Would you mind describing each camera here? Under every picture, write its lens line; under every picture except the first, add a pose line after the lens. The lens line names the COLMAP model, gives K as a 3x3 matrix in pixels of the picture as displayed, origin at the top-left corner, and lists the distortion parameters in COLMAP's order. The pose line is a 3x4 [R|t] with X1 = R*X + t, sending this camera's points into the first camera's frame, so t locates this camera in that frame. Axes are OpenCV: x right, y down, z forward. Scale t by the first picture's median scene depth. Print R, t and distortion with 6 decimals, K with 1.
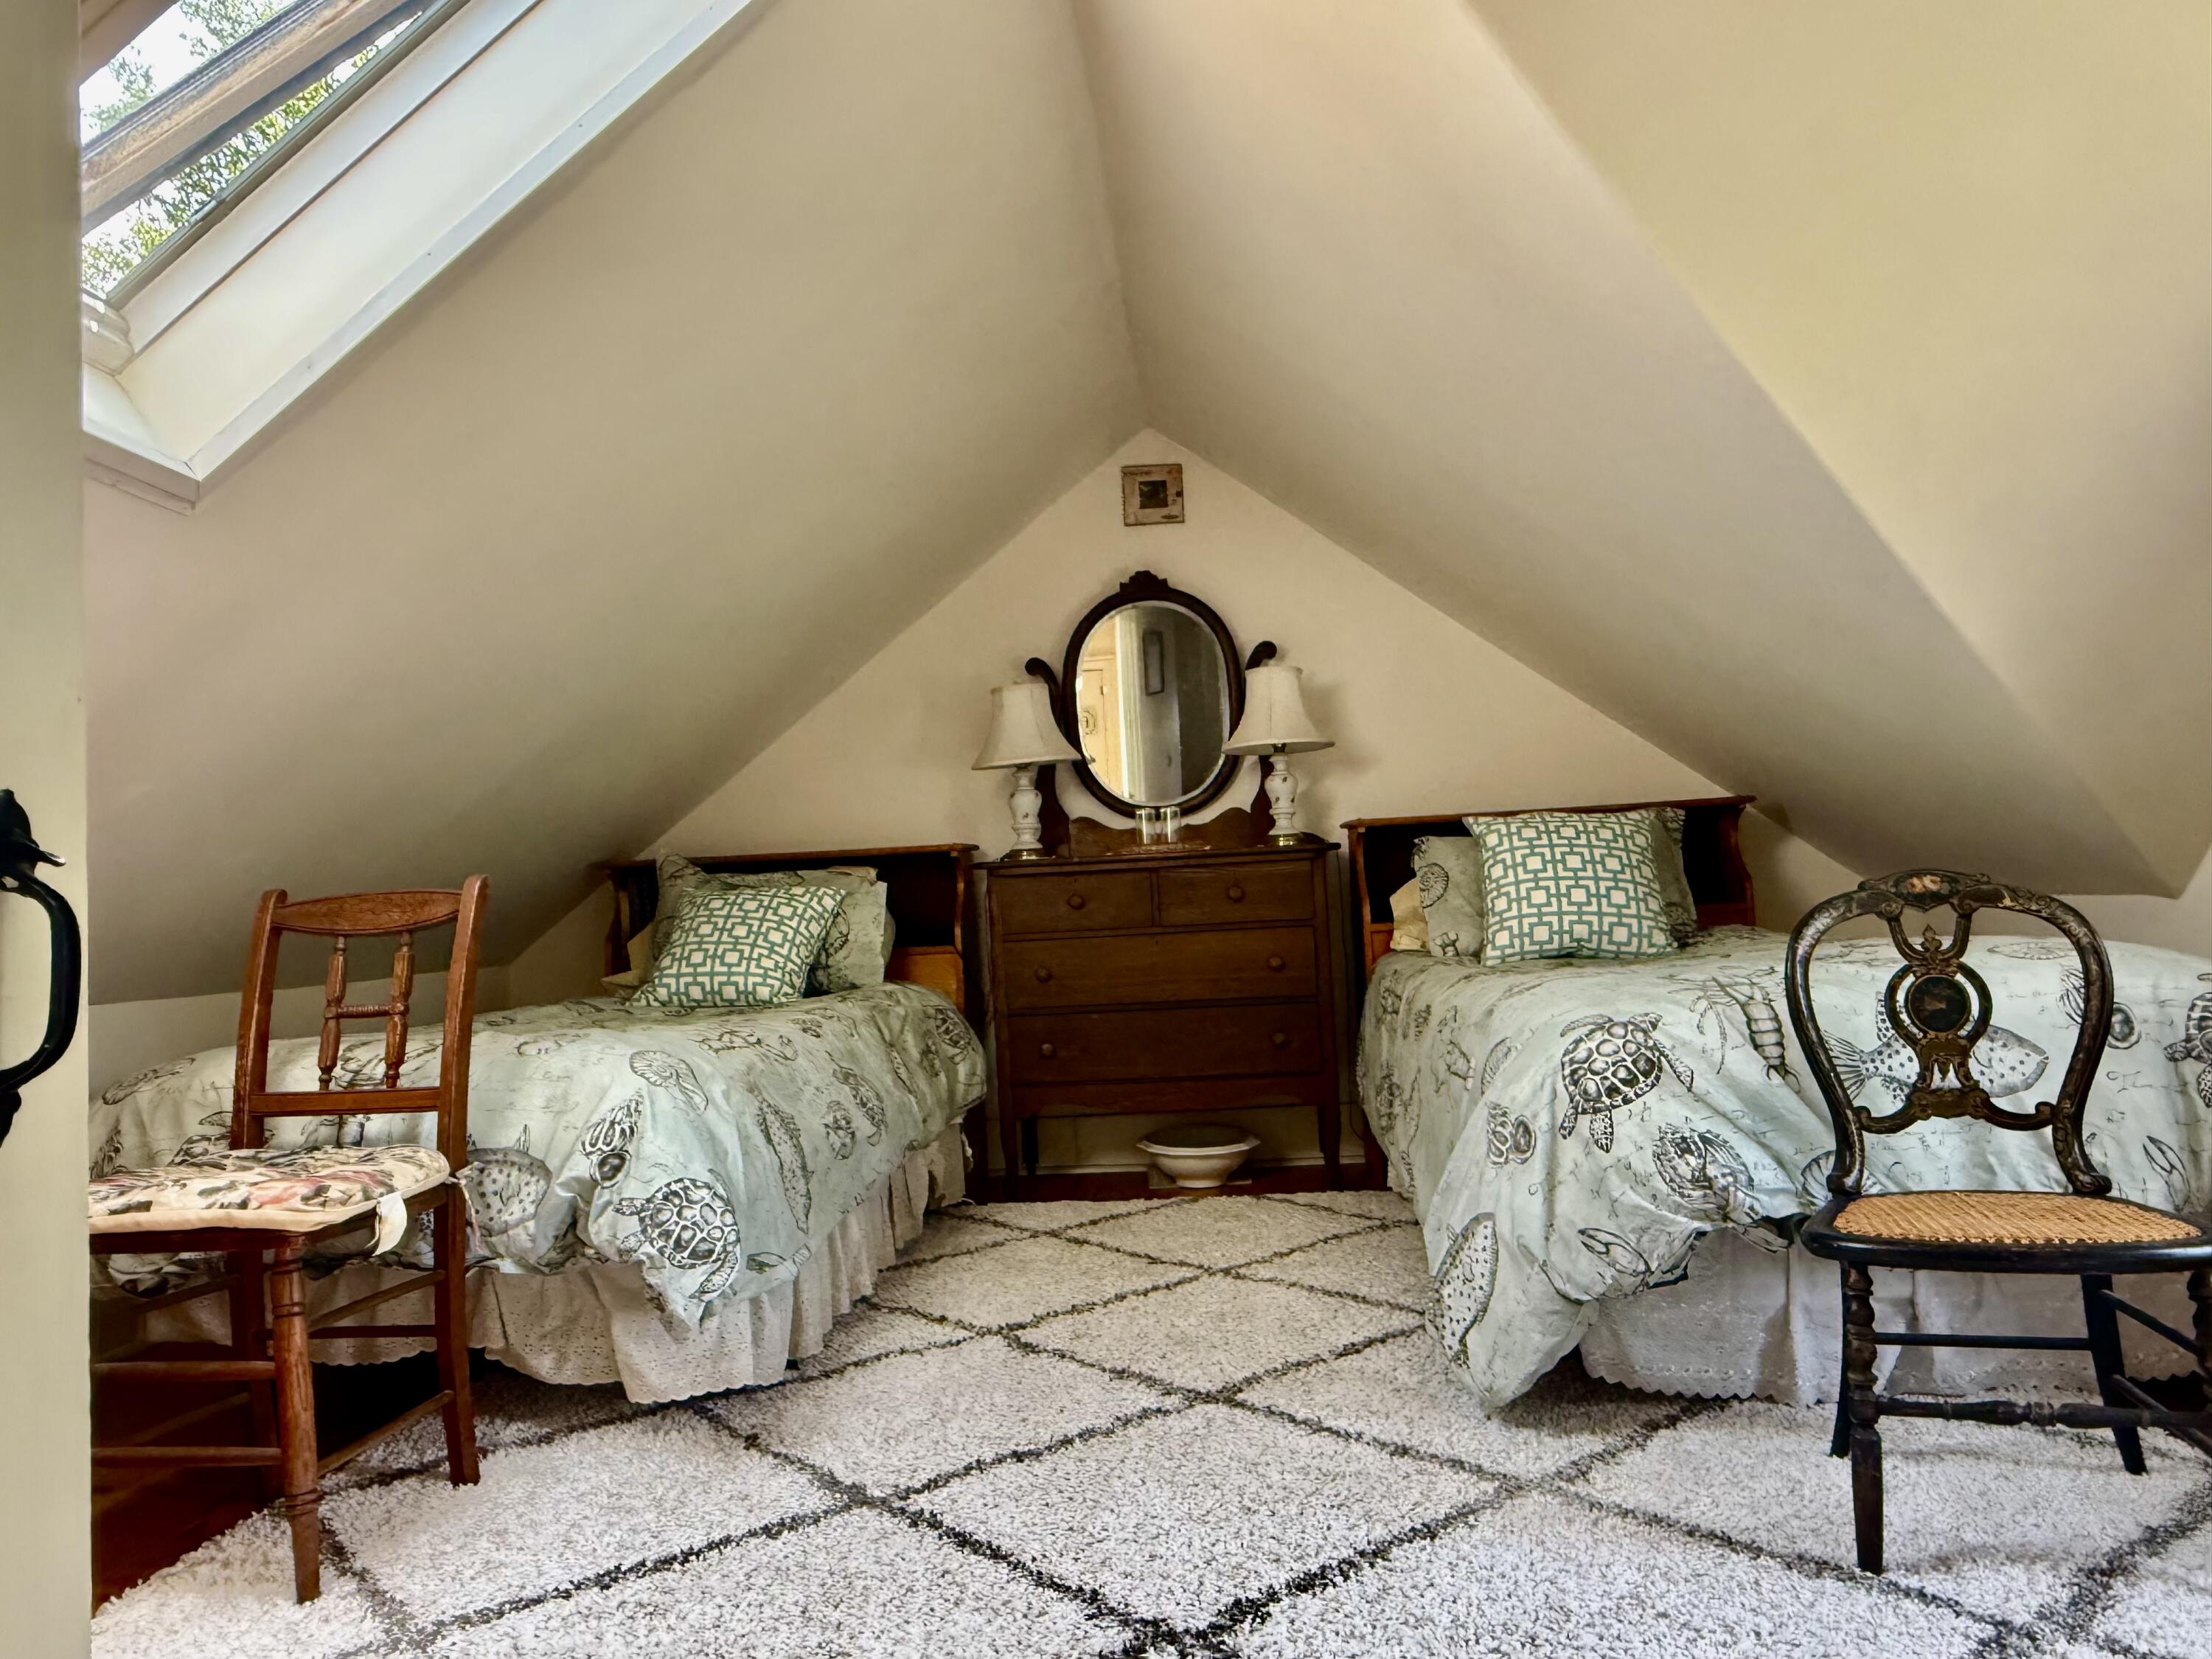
lens RADIAL K [[1484.3, 0, 1092.8], [0, 1484.3, 845.0], [0, 0, 1]] dist [-0.056907, 0.049178]
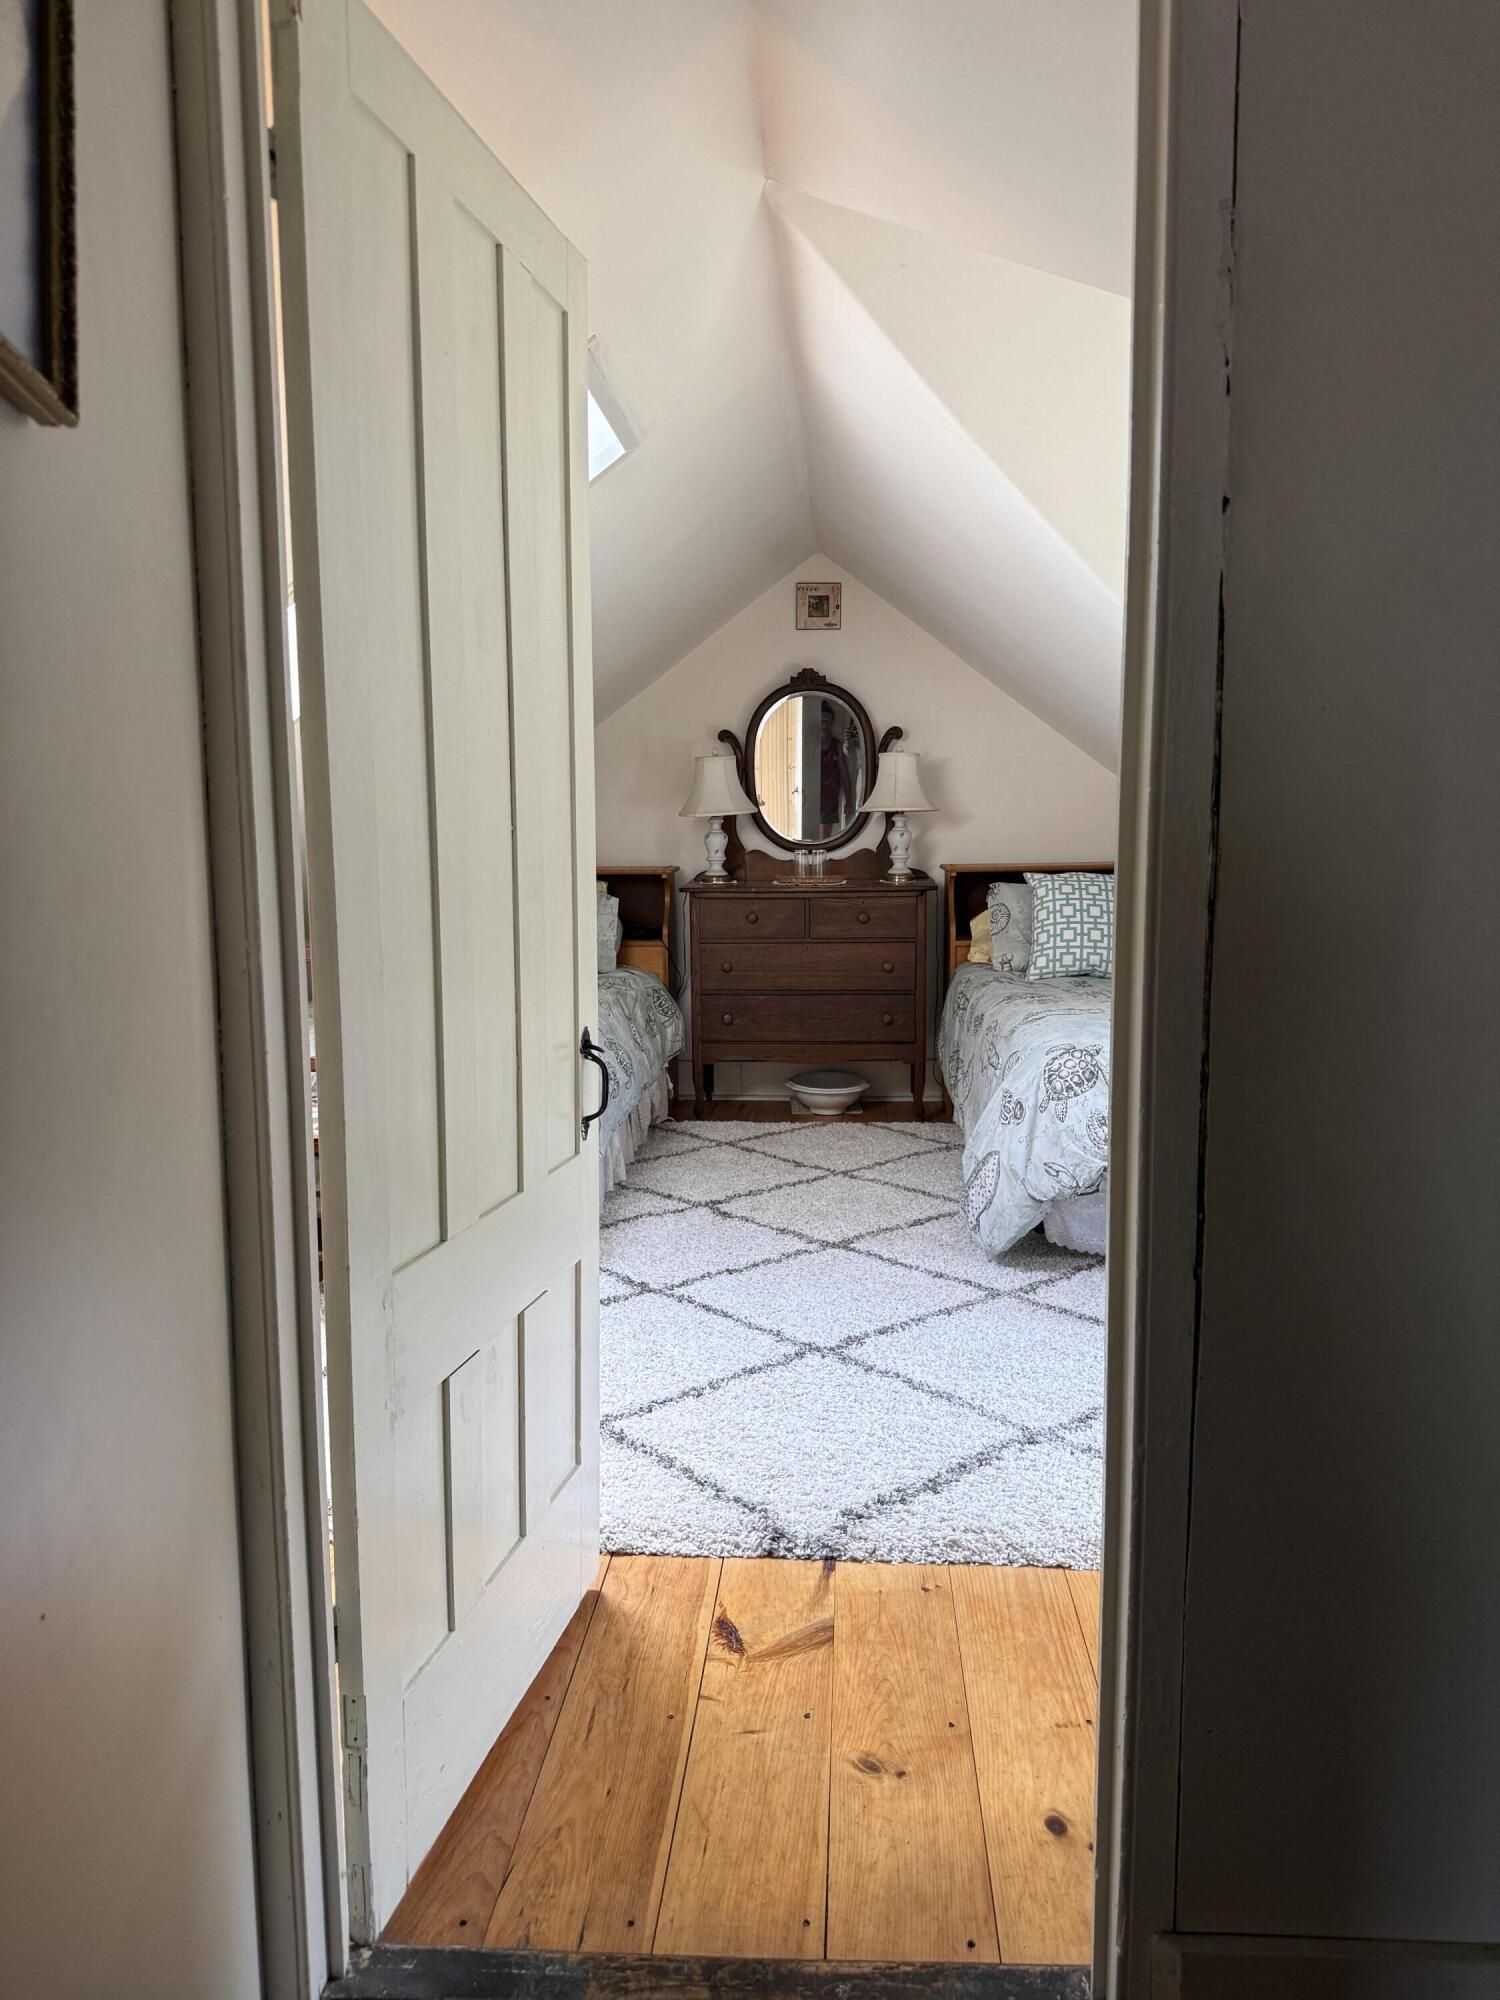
lens RADIAL K [[1443.4, 0, 758.3], [0, 1443.4, 1004.0], [0, 0, 1]] dist [0.055019, -0.095909]
pose [[0.998558, 0.039838, 0.035981, -0.072439], [-0.045516, 0.983683, 0.174056, -0.172961], [-0.028460, -0.175443, 0.984078, -0.546153]]
